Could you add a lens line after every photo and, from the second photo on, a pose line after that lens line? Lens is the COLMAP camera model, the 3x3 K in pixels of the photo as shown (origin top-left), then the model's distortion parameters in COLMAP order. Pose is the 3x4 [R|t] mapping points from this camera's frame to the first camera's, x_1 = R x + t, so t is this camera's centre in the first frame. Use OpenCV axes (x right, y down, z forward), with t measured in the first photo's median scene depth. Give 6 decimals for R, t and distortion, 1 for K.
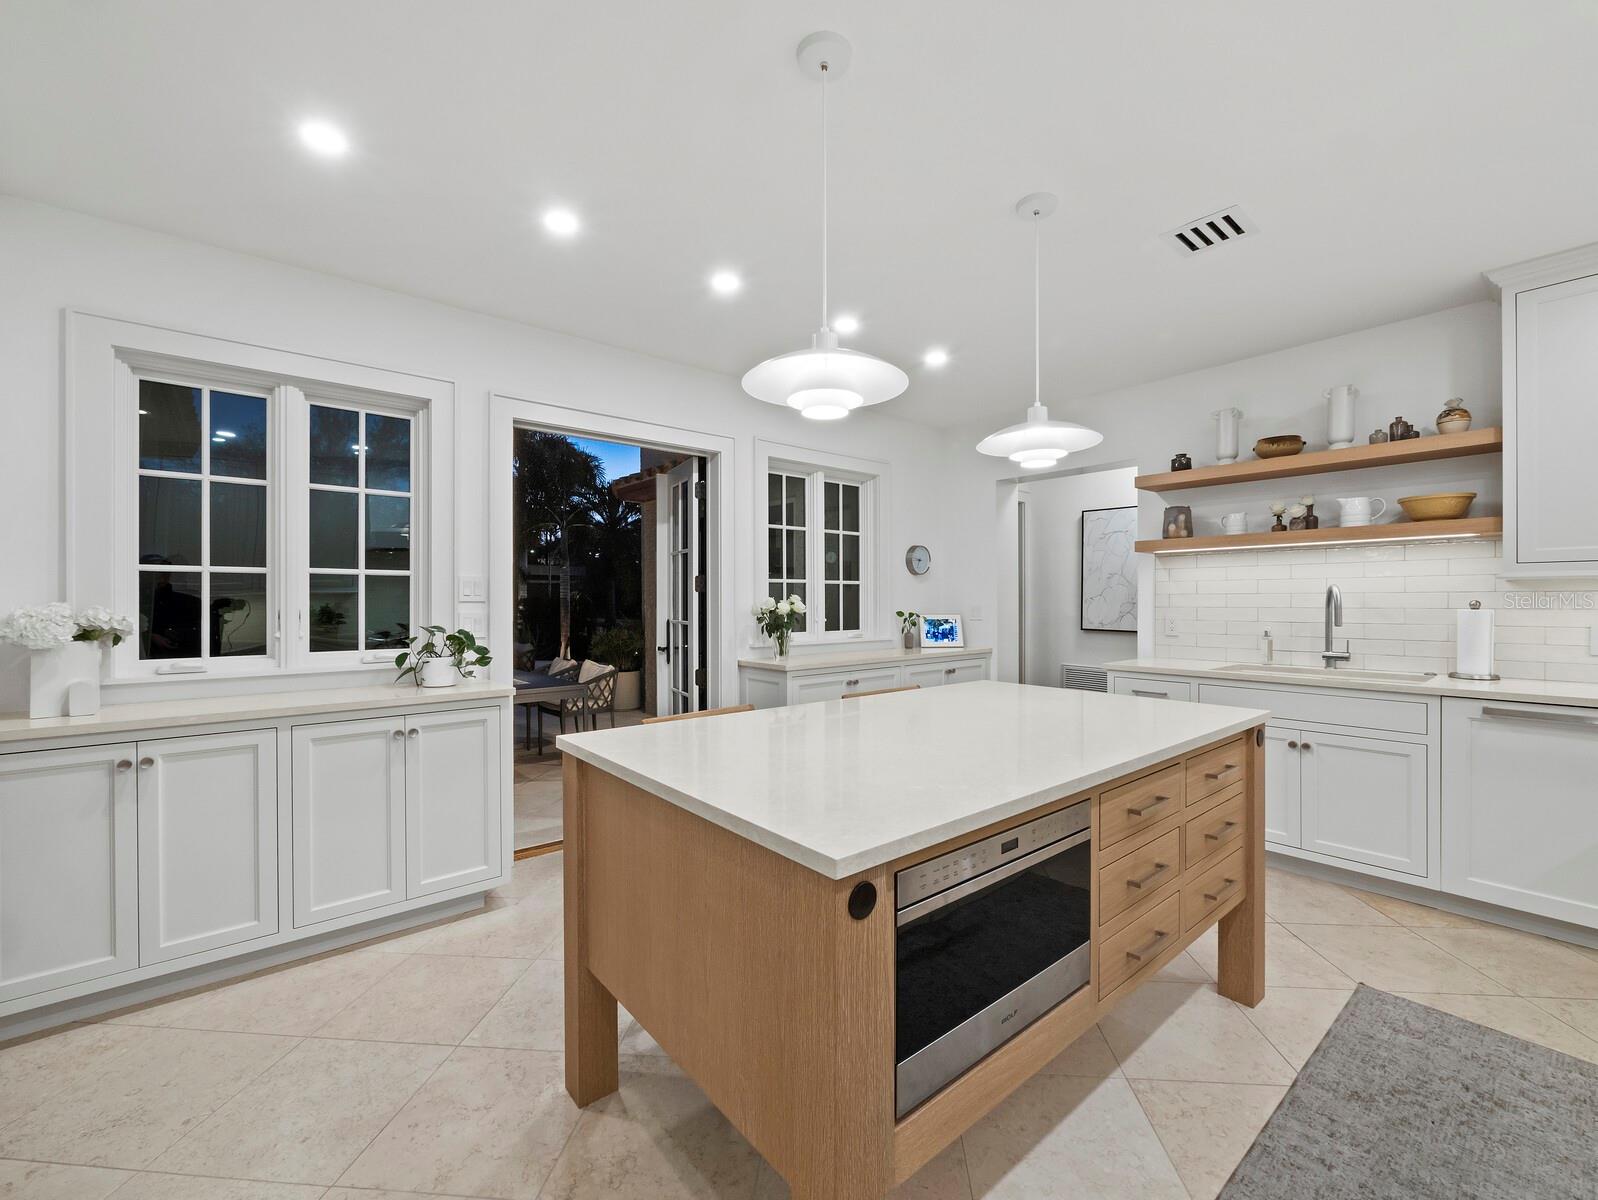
lens RADIAL K [[676.1, 0, 799.0], [0, 676.1, 600.0], [0, 0, 1]] dist [0.000812, 0.000124]
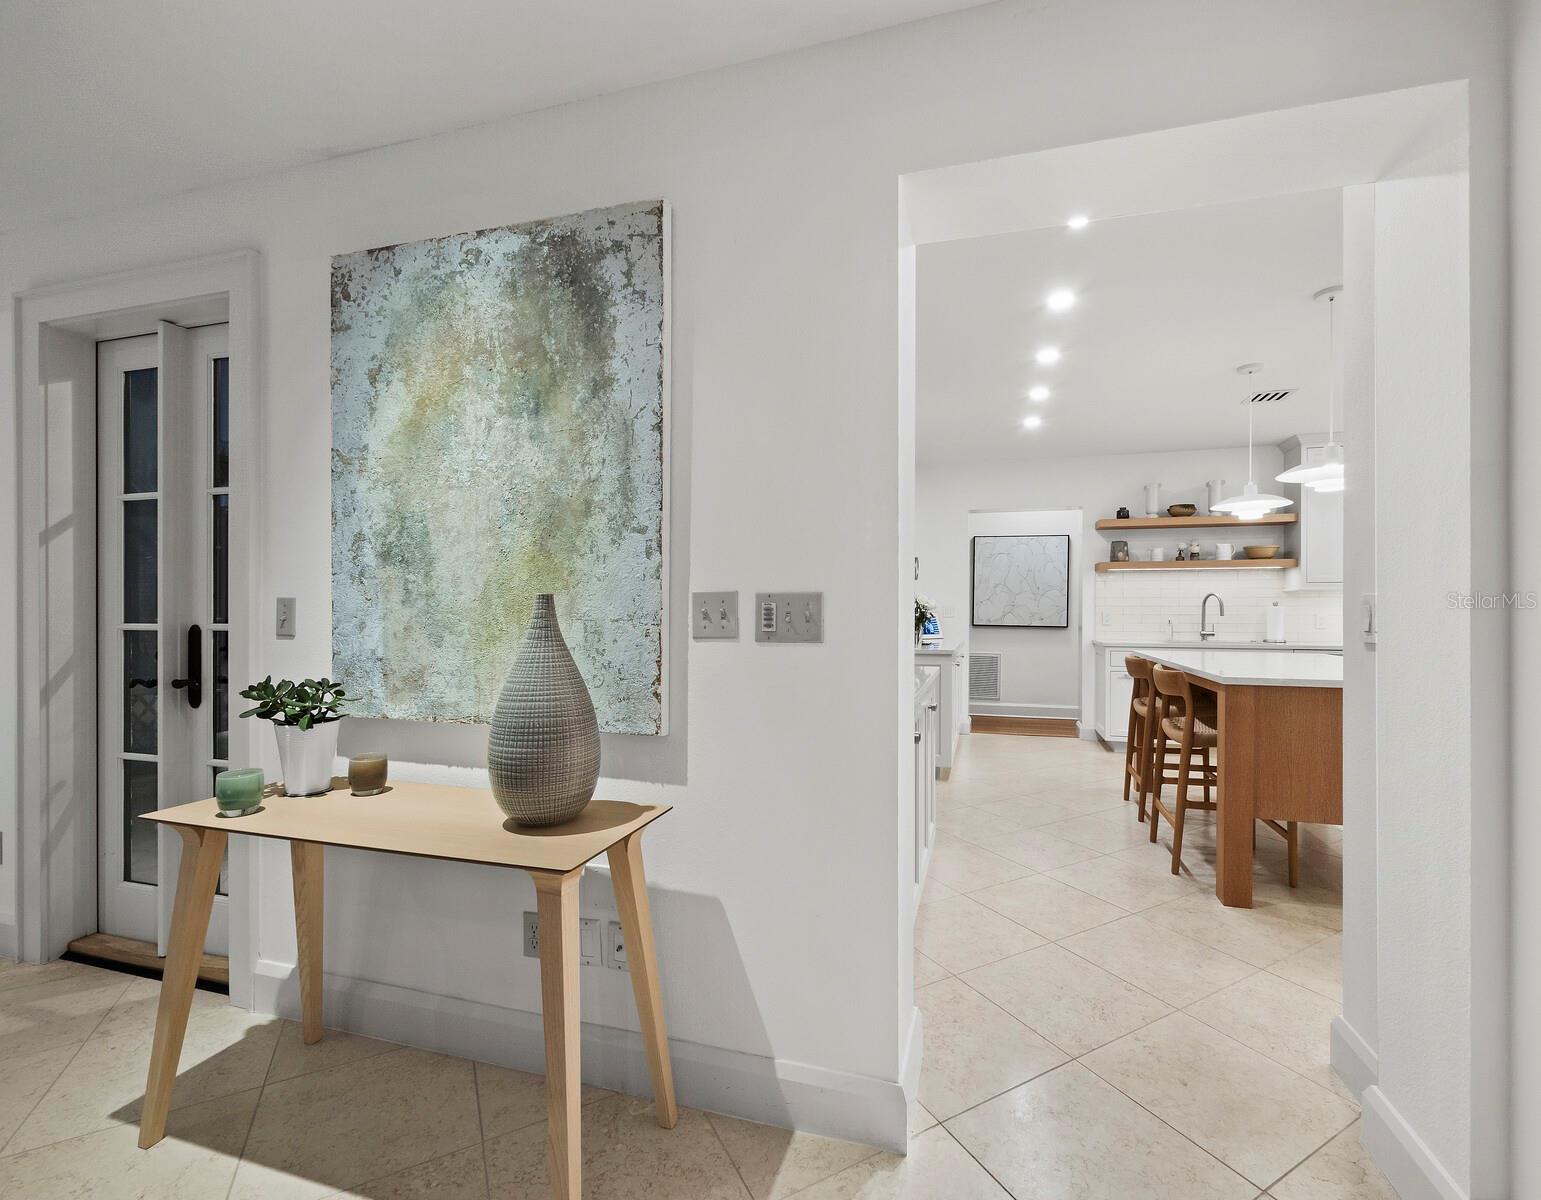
lens RADIAL K [[693.3, 0, 770.5], [0, 693.3, 600.0], [0, 0, 1]] dist [-0.001135, -0.000119]
pose [[0.832193, 0.011776, 0.554360, -1.047246], [-0.003424, 0.999865, -0.016099, 0.026550], [-0.554475, 0.011499, 0.832121, 0.128214]]
